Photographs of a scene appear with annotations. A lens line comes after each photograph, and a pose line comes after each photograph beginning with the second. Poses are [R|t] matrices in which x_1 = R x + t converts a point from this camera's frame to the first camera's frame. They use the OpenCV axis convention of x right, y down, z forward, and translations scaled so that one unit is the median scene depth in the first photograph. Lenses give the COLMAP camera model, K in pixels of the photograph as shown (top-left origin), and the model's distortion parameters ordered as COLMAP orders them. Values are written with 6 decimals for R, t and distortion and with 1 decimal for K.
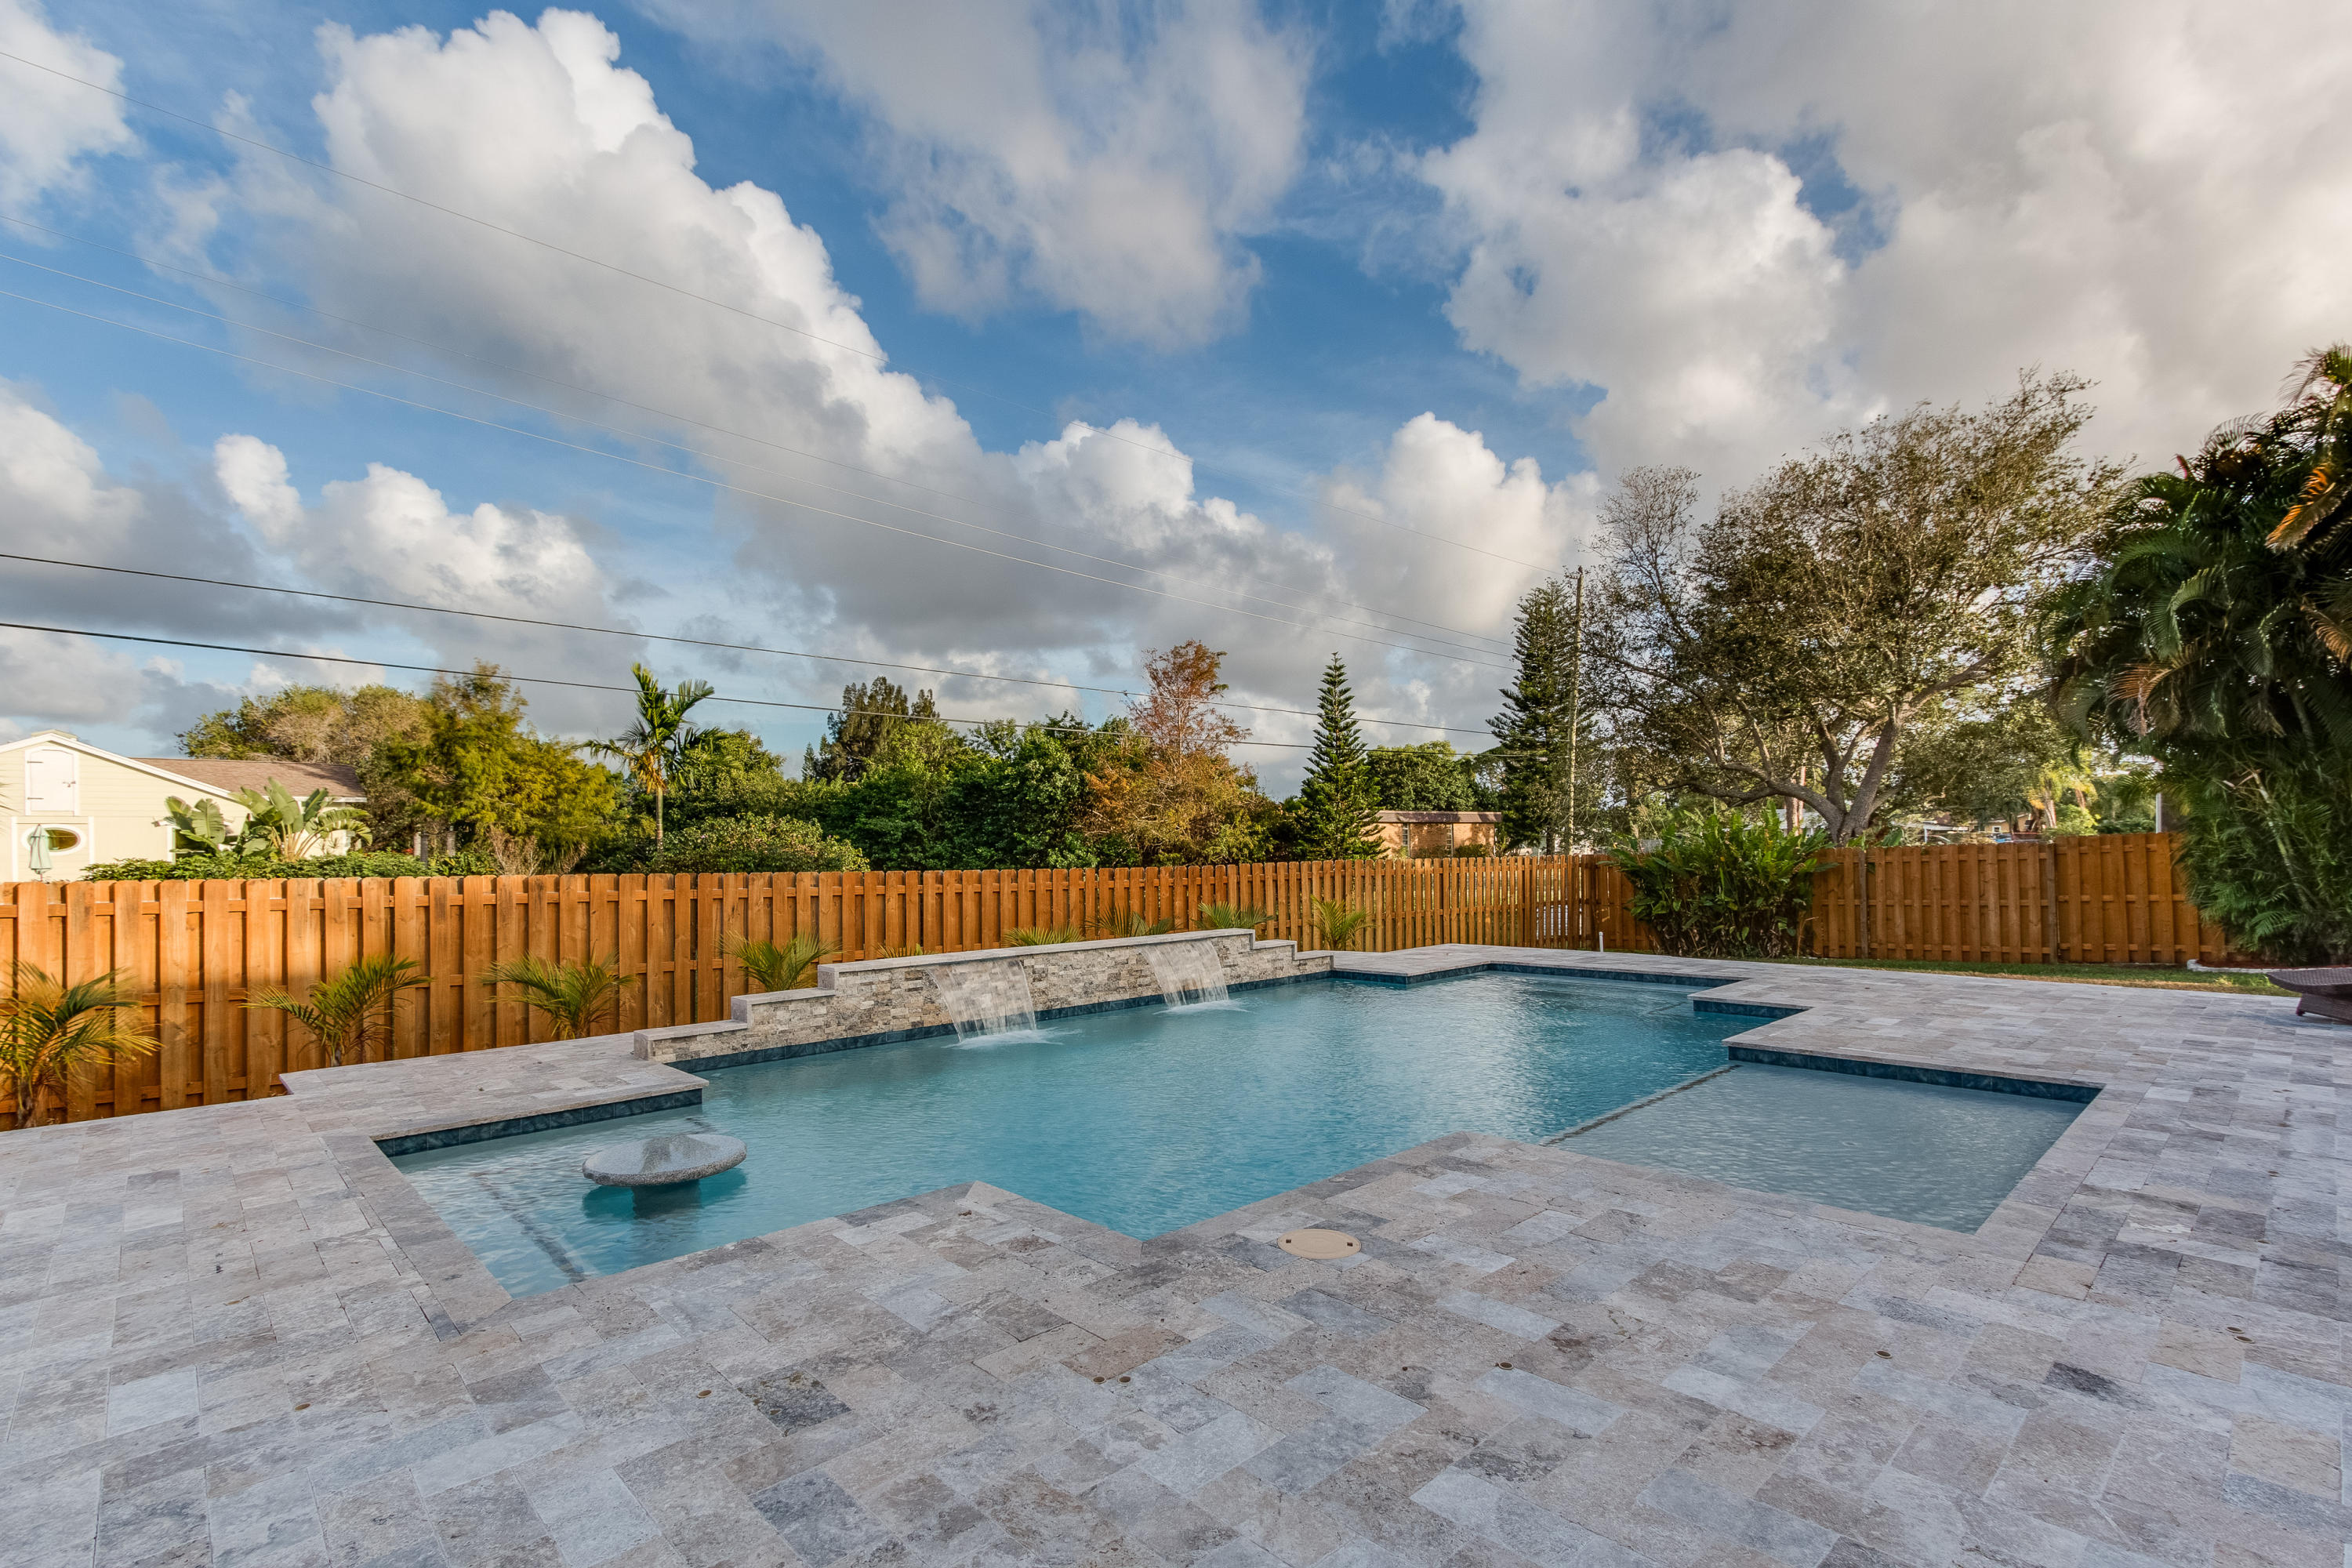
lens RADIAL K [[1094.0, 0, 1178.9], [0, 1094.0, 838.1], [0, 0, 1]] dist [0.002205, 0.002152]
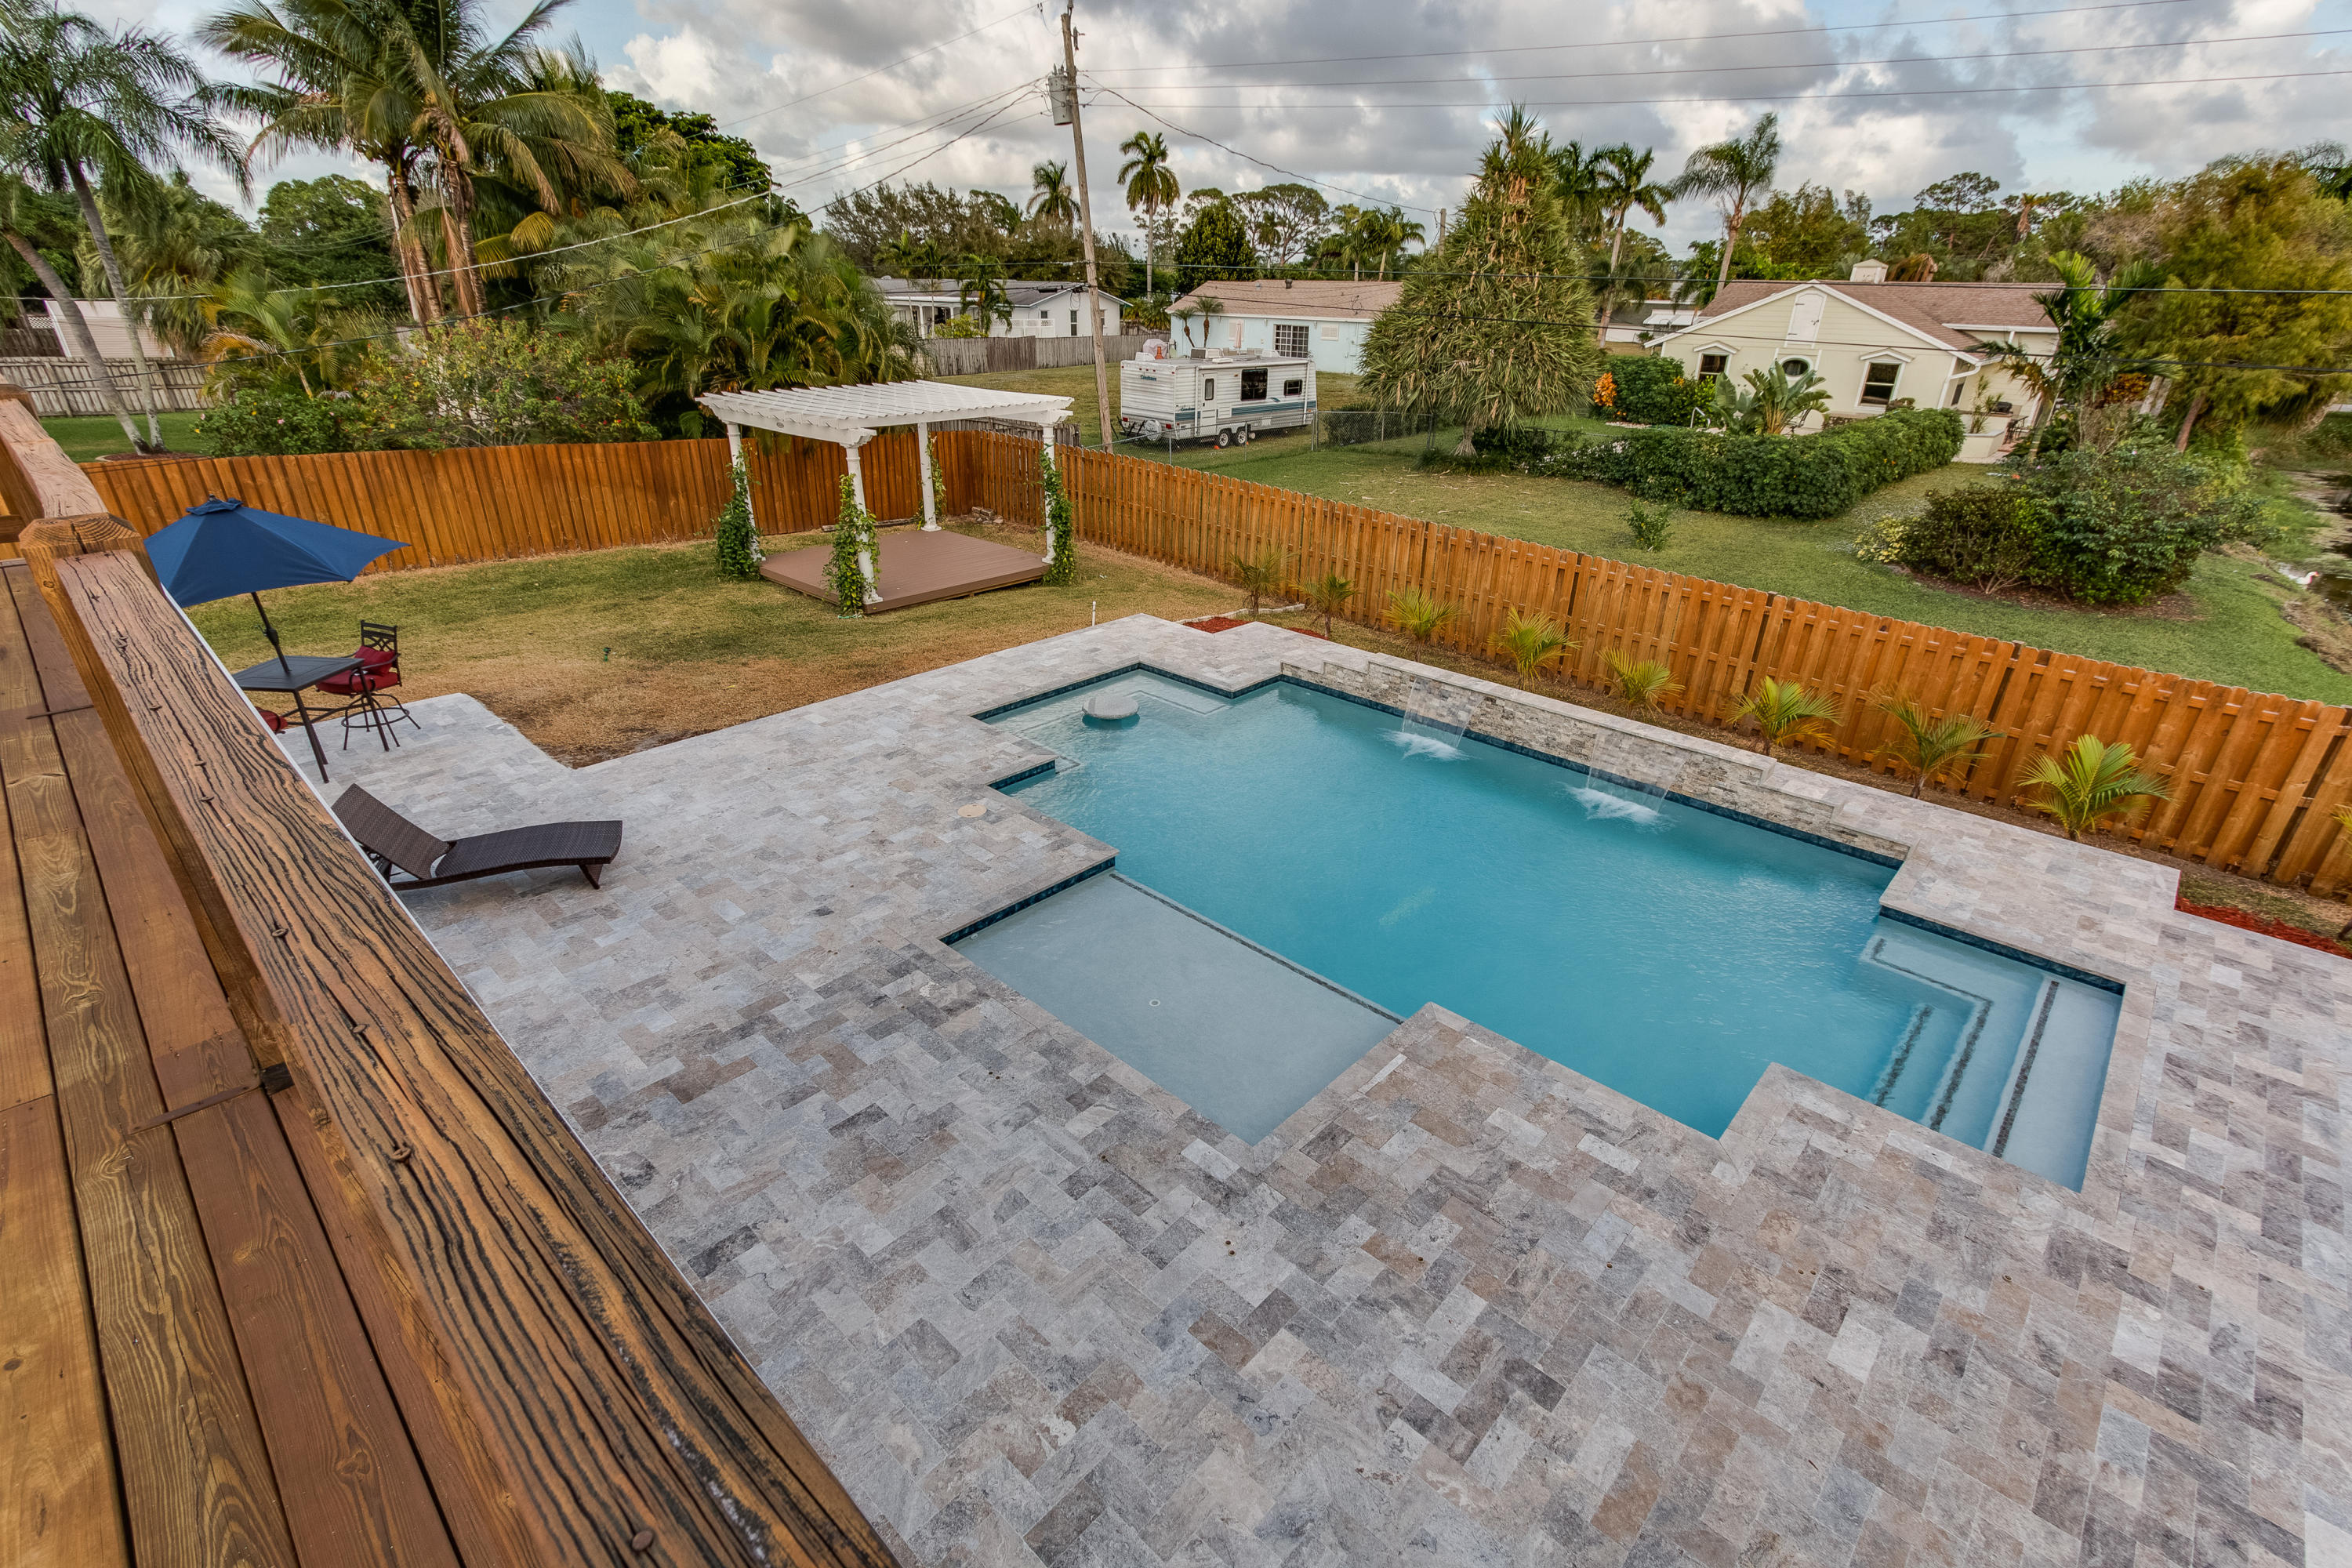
lens RADIAL K [[1084.2, 0, 1179.9], [0, 1084.2, 775.9], [0, 0, 1]] dist [-0.001172, 0.004116]
pose [[0.056022, 0.431531, -0.900357, 0.226214], [-0.006286, 0.901908, 0.431883, -0.078819], [0.998410, -0.018535, 0.053239, 0.119442]]
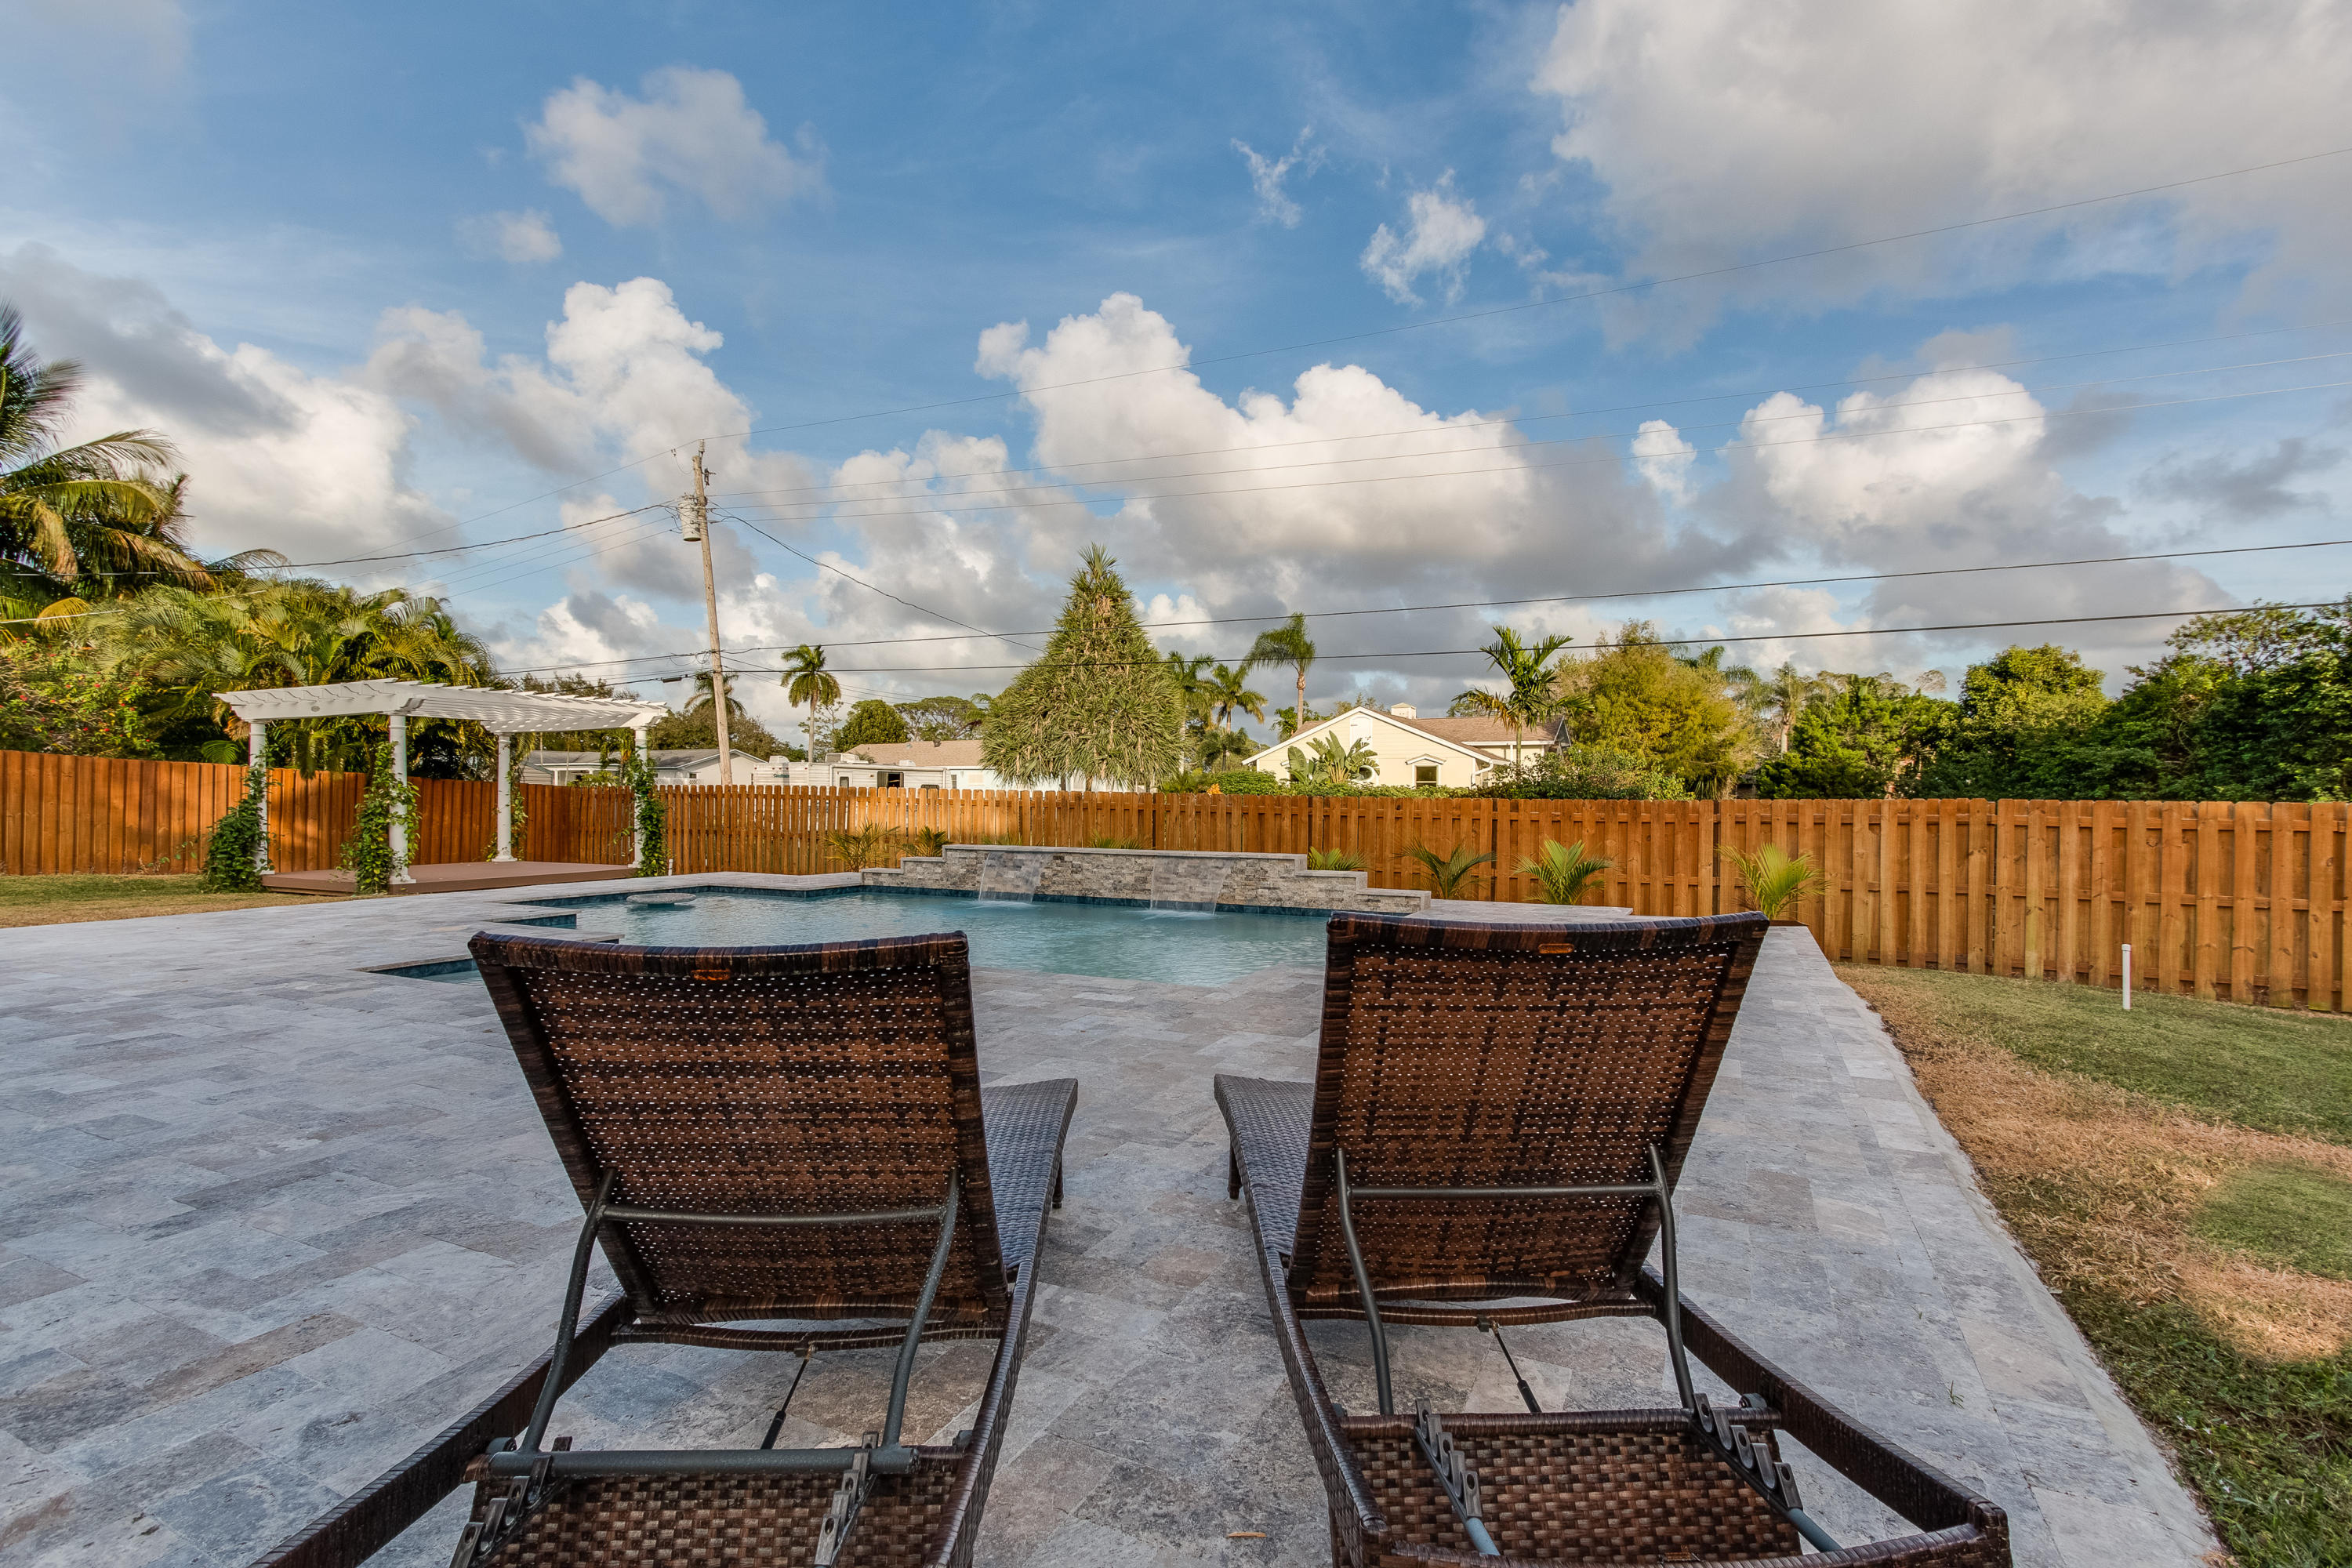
lens RADIAL K [[1092.5, 0, 1176.0], [0, 1092.5, 784.0], [0, 0, 1]] dist [-0.001925, 0.005942]
pose [[0.338264, 0.007467, -0.941022, 0.252905], [0.000512, 0.999967, 0.008119, 0.002616], [0.941051, -0.003228, 0.338249, 0.146126]]
